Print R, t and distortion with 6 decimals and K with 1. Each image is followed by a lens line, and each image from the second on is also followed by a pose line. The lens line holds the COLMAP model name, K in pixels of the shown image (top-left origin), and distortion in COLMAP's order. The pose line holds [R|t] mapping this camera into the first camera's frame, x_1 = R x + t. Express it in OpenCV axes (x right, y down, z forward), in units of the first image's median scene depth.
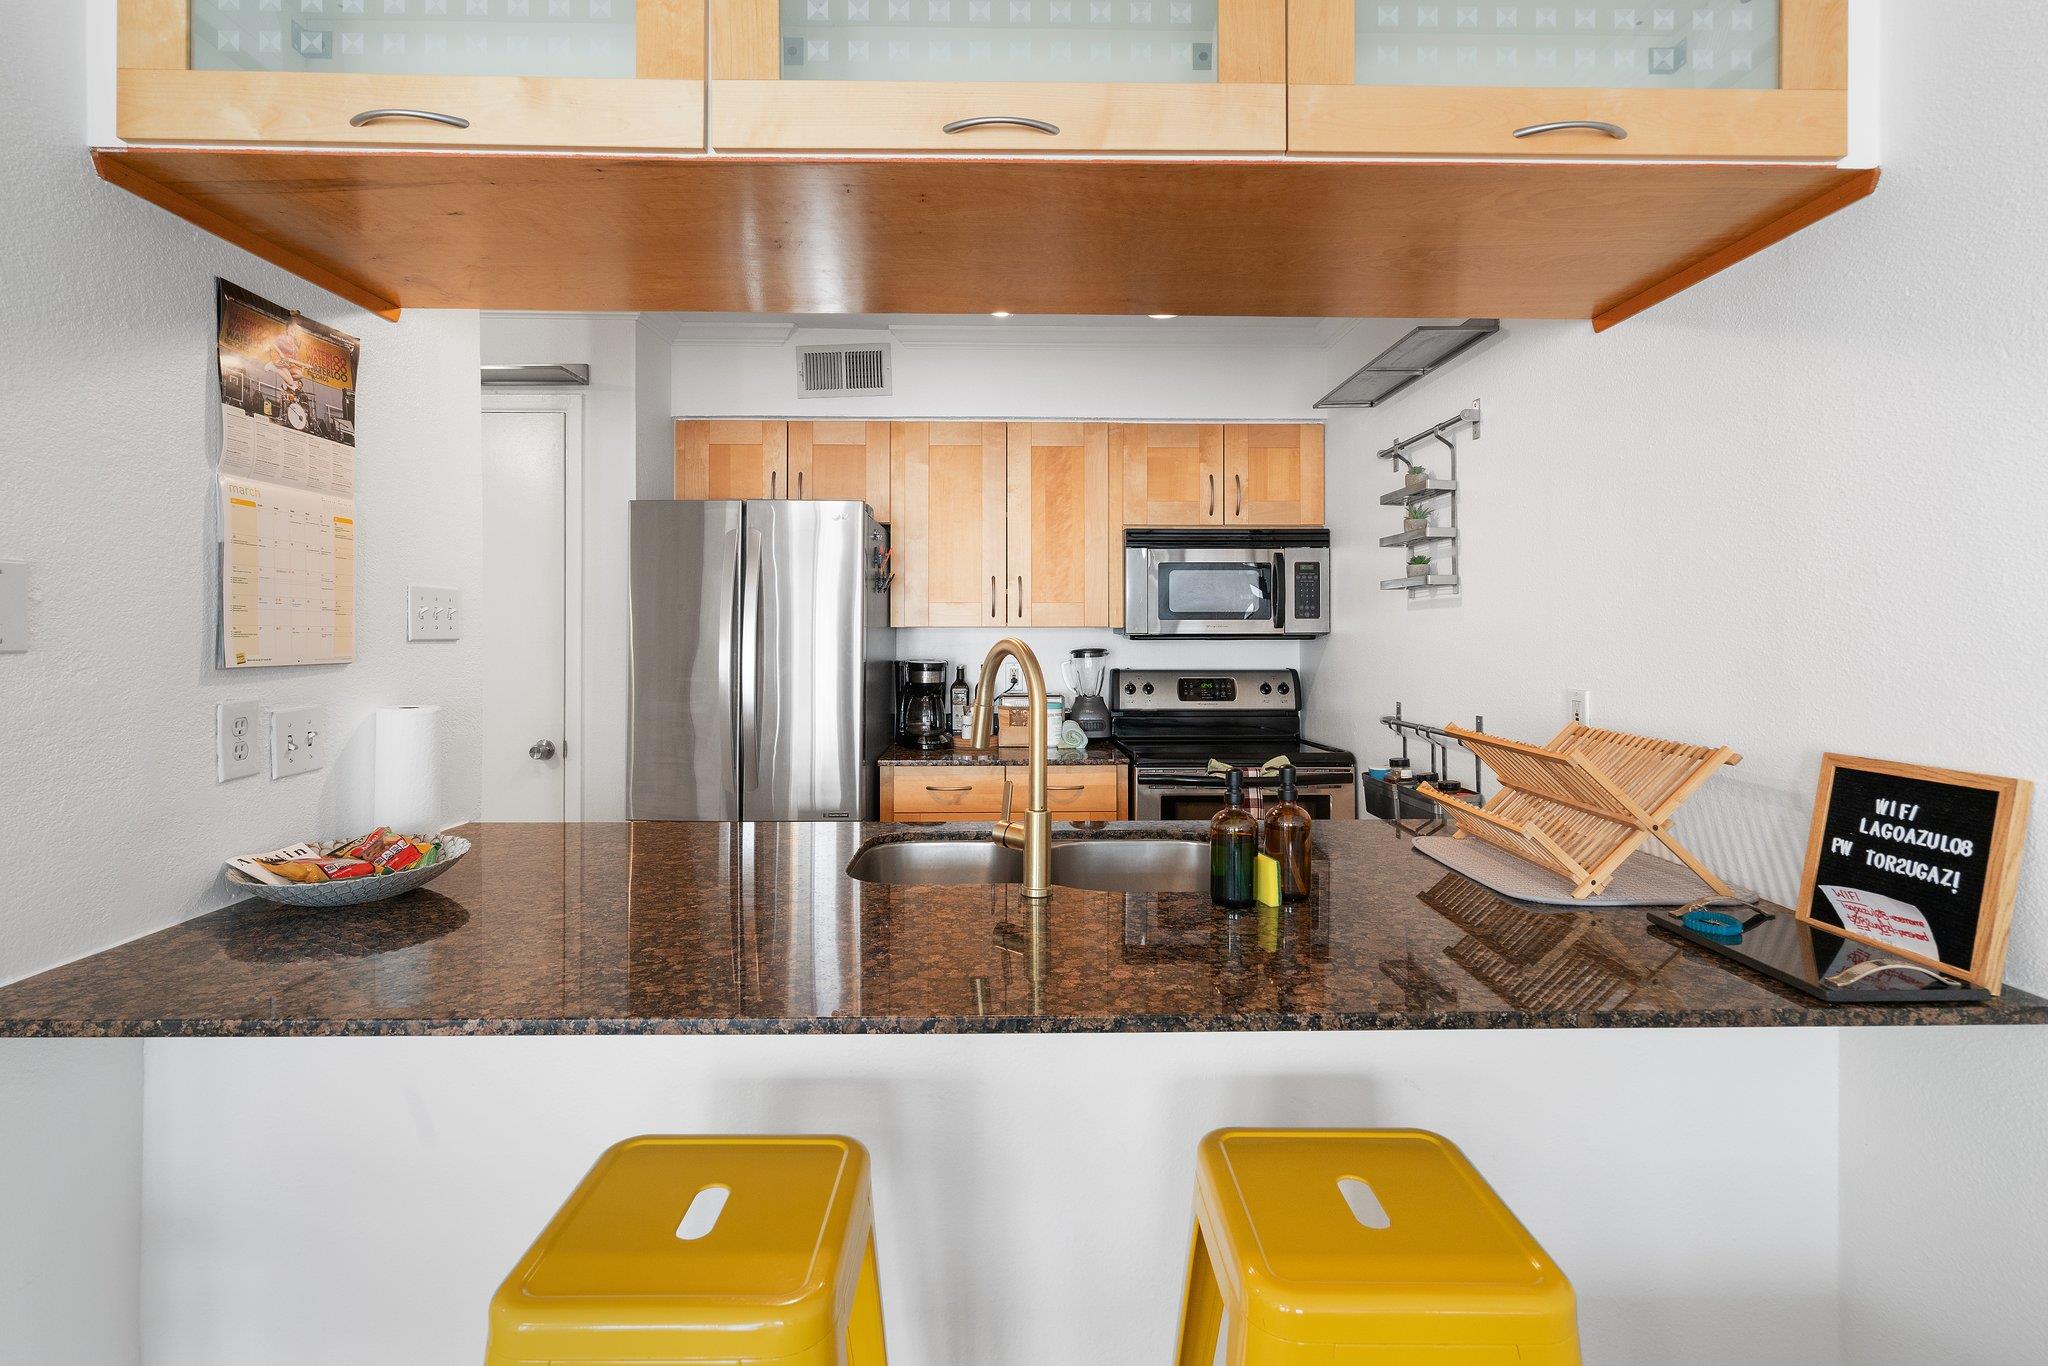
lens RADIAL K [[954.2, 0, 1018.9], [0, 954.2, 636.7], [0, 0, 1]] dist [-0.004457, 0.000051]
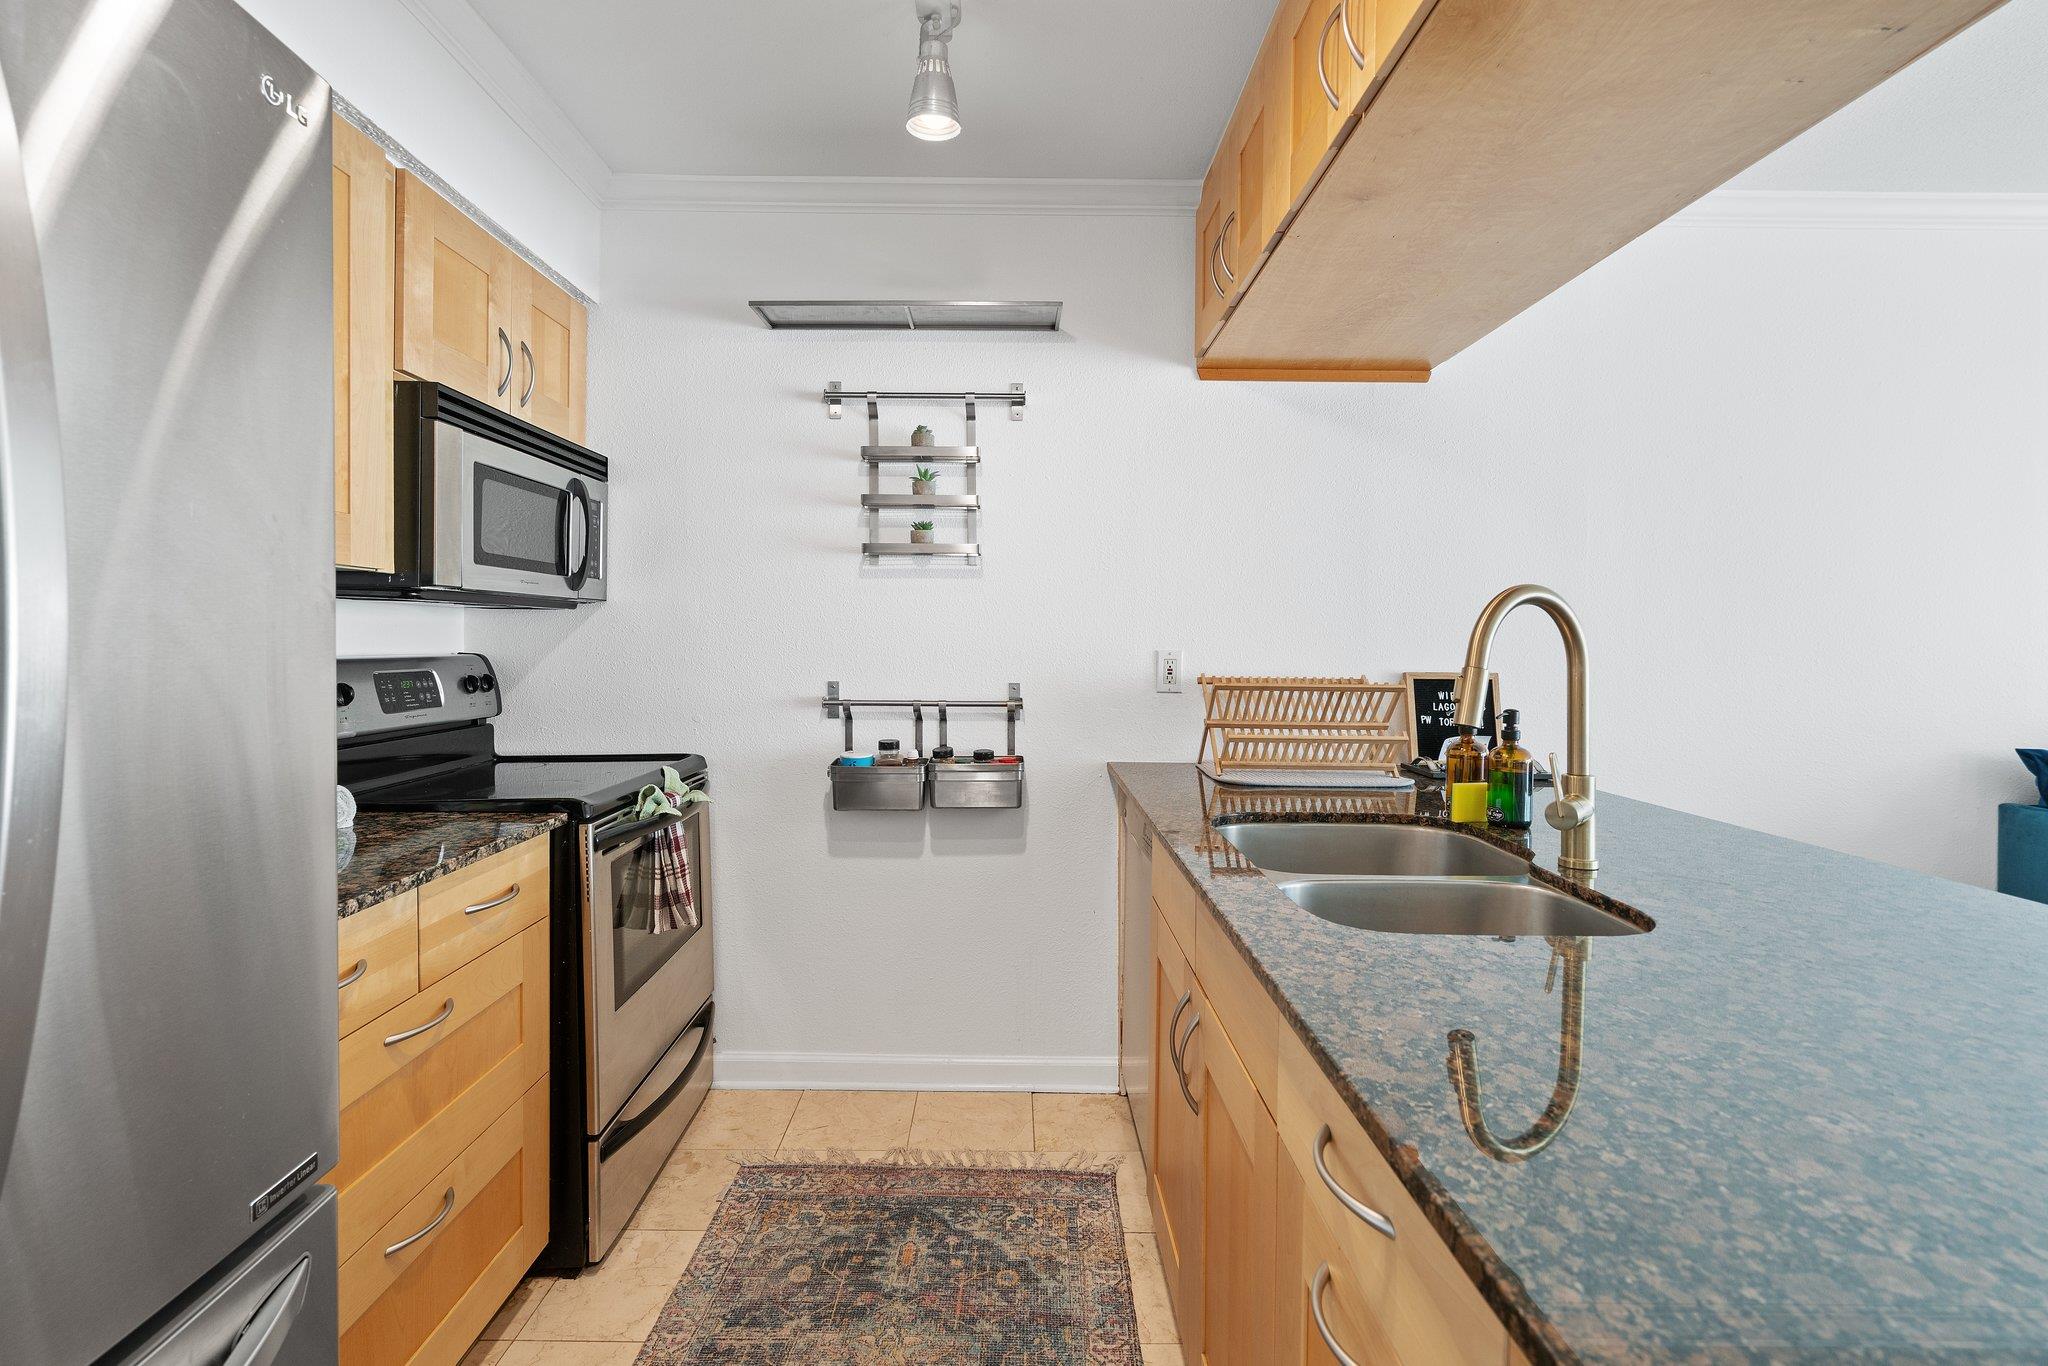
lens RADIAL K [[958.3, 0, 1024.0], [0, 958.3, 683.0], [0, 0, 1]] dist [-0.000891, 0.000046]
pose [[0.009728, -0.046748, 0.998859, -0.409549], [-0.006373, 0.998883, 0.046811, 0.022670], [-0.999932, -0.006821, 0.009420, 0.676570]]
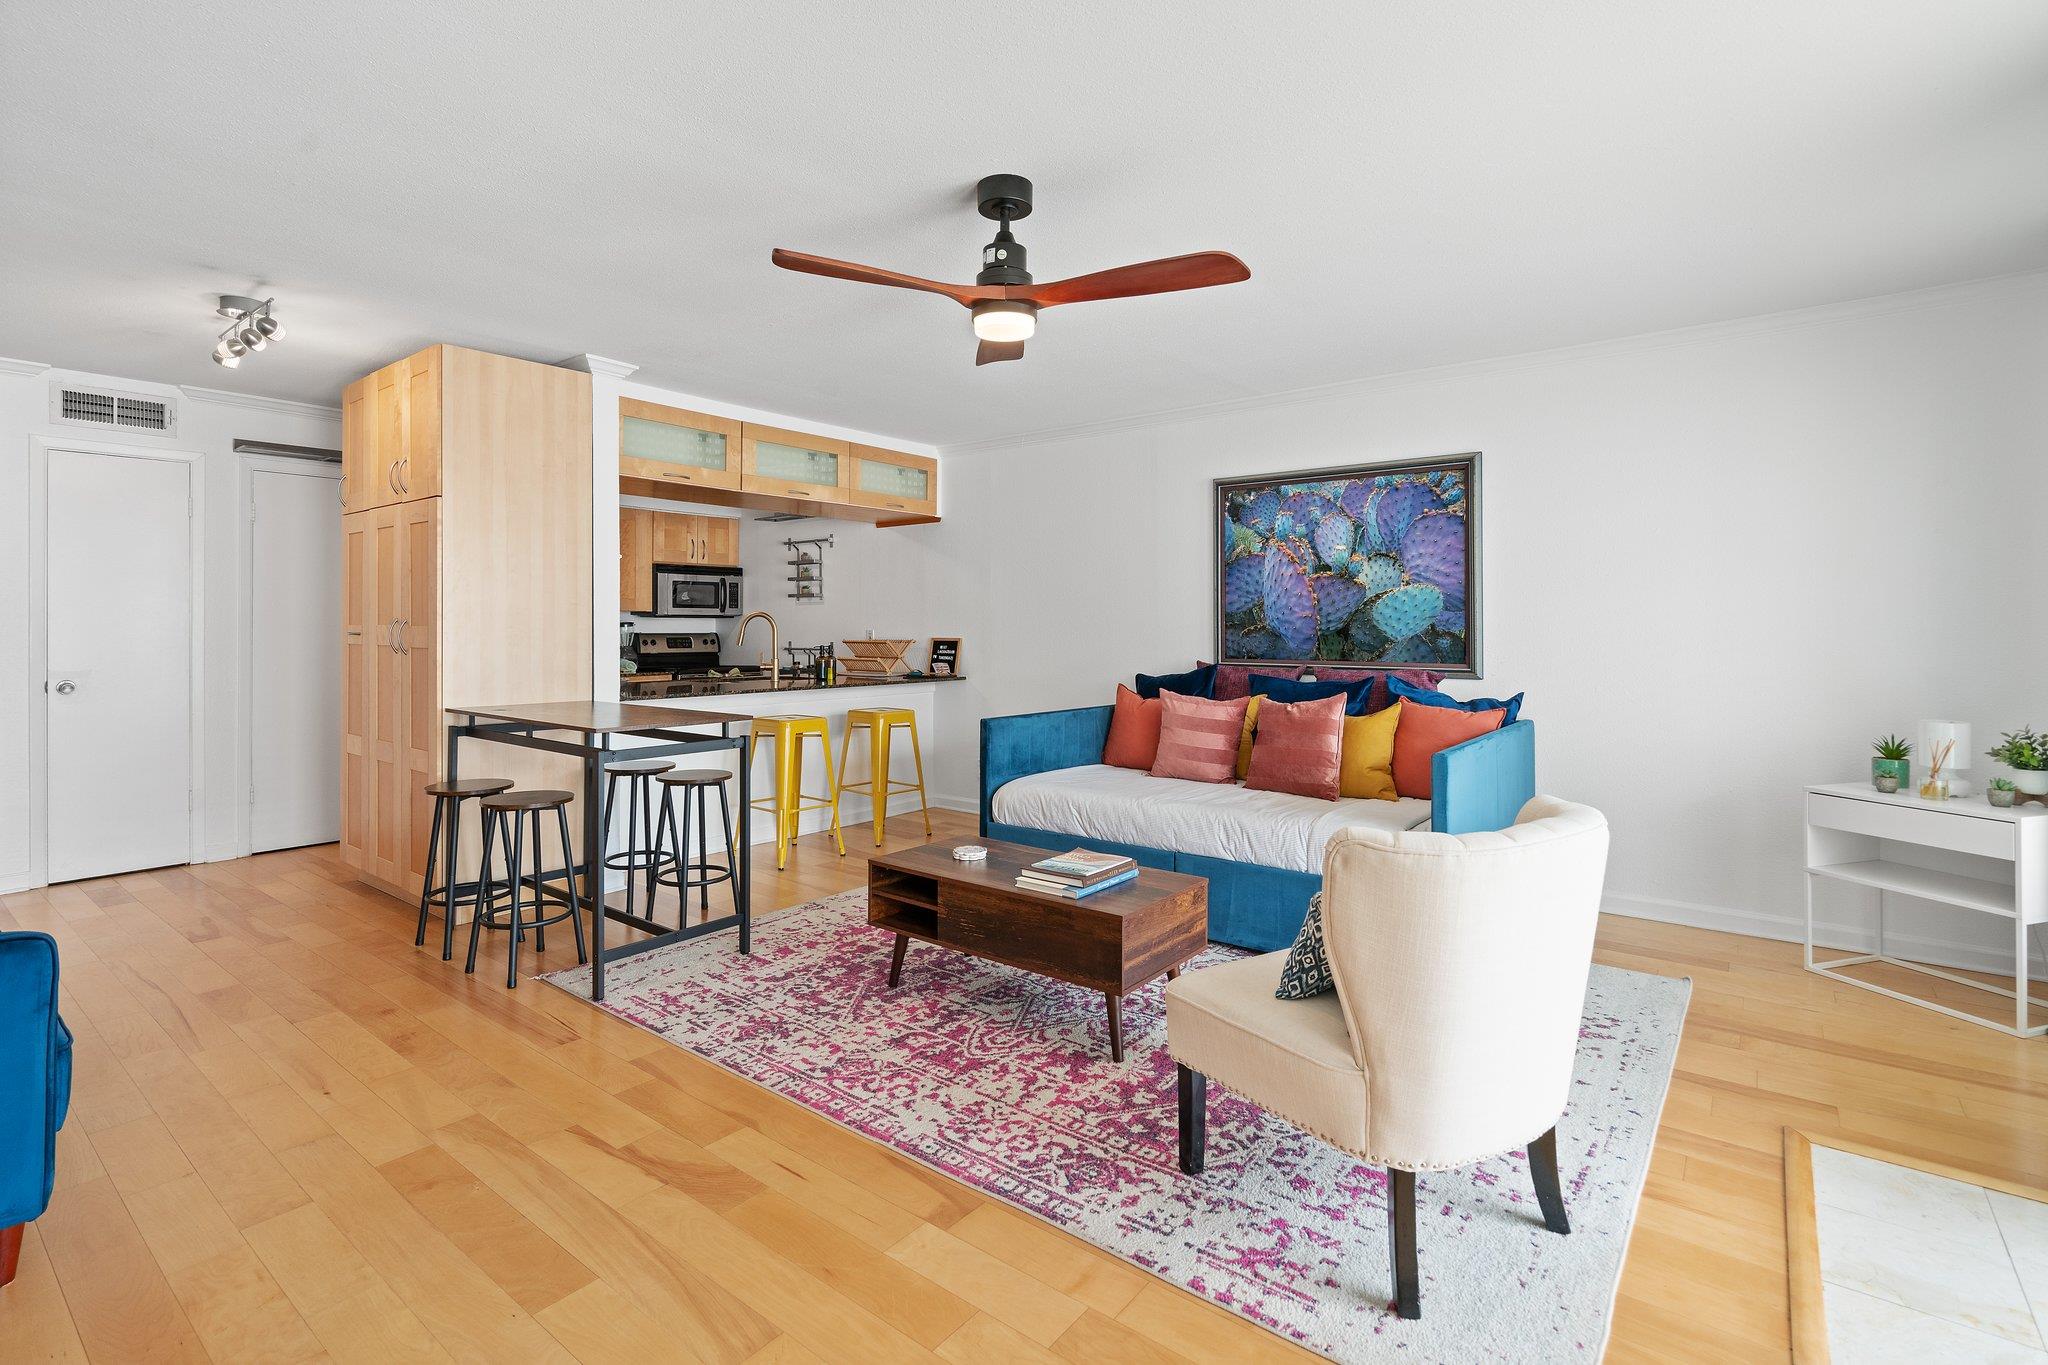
lens RADIAL K [[954.2, 0, 1018.9], [0, 954.2, 636.2], [0, 0, 1]] dist [-0.004457, 0.000051]
pose [[0.633749, -0.004319, 0.773527, -0.988315], [0.003941, 0.999989, 0.002355, 0.042755], [-0.773529, 0.001556, 0.633759, -0.908579]]
